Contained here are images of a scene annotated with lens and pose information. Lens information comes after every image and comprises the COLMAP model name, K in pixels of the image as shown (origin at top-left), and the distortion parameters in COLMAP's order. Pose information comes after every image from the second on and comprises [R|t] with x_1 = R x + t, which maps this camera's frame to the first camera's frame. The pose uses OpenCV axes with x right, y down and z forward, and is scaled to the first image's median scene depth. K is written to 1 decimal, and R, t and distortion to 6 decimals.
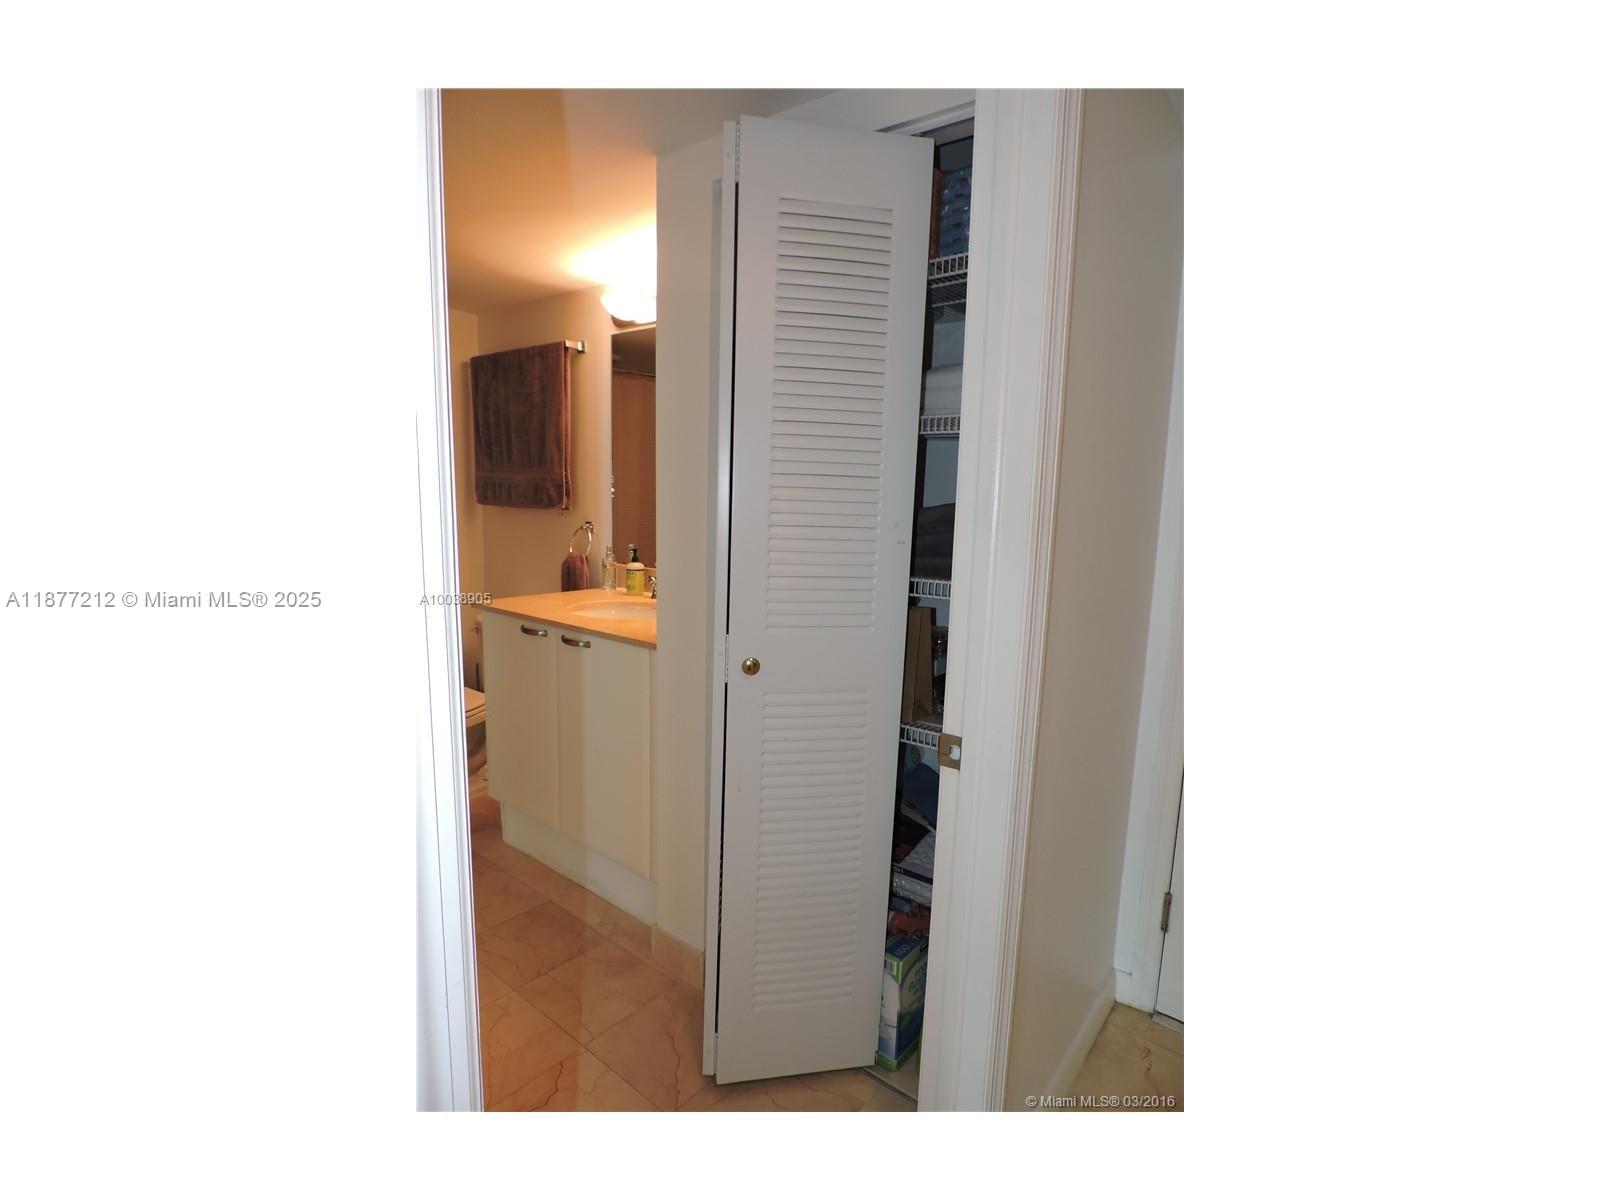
lens RADIAL K [[741.8, 0, 793.1], [0, 741.8, 597.8], [0, 0, 1]] dist [-0.002118, -0.000202]
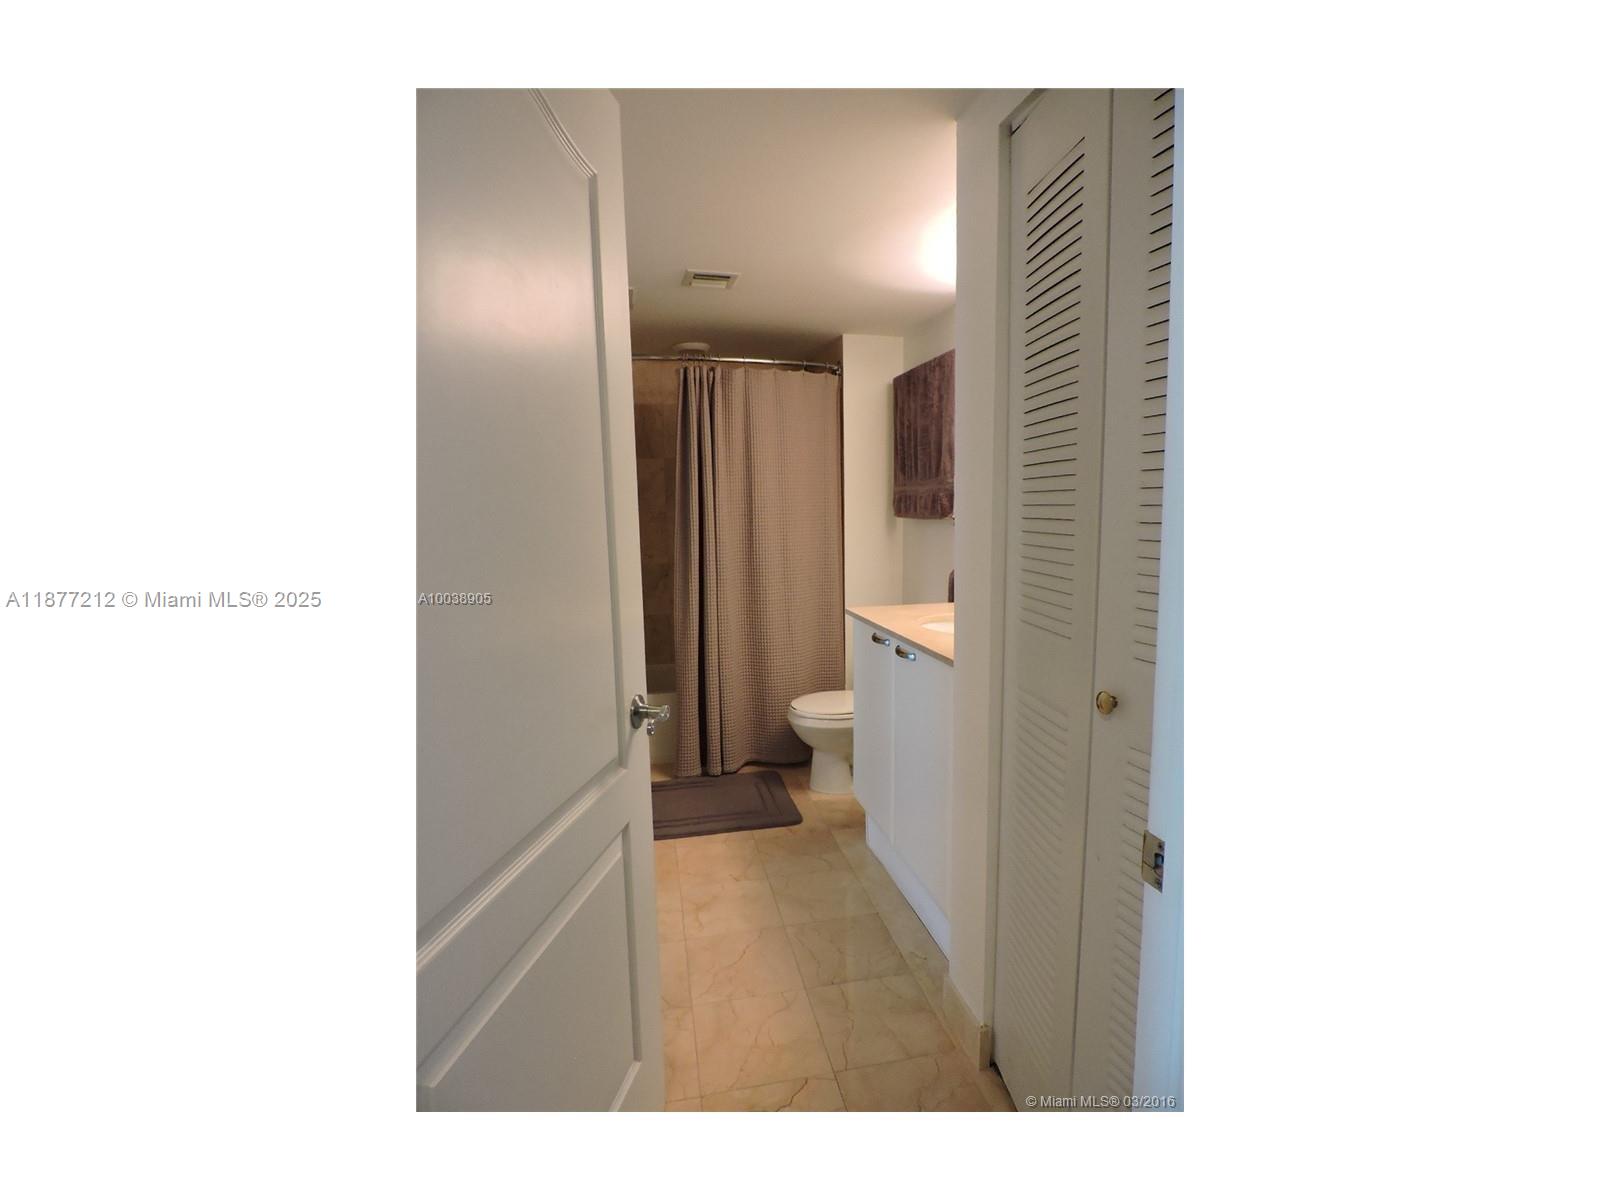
lens RADIAL K [[741.8, 0, 793.1], [0, 741.8, 597.8], [0, 0, 1]] dist [-0.002118, -0.000202]
pose [[0.792539, 0.040212, -0.608494, 0.118129], [-0.053219, 0.998577, -0.003325, -0.001352], [0.607495, 0.035018, 0.793551, 0.095741]]
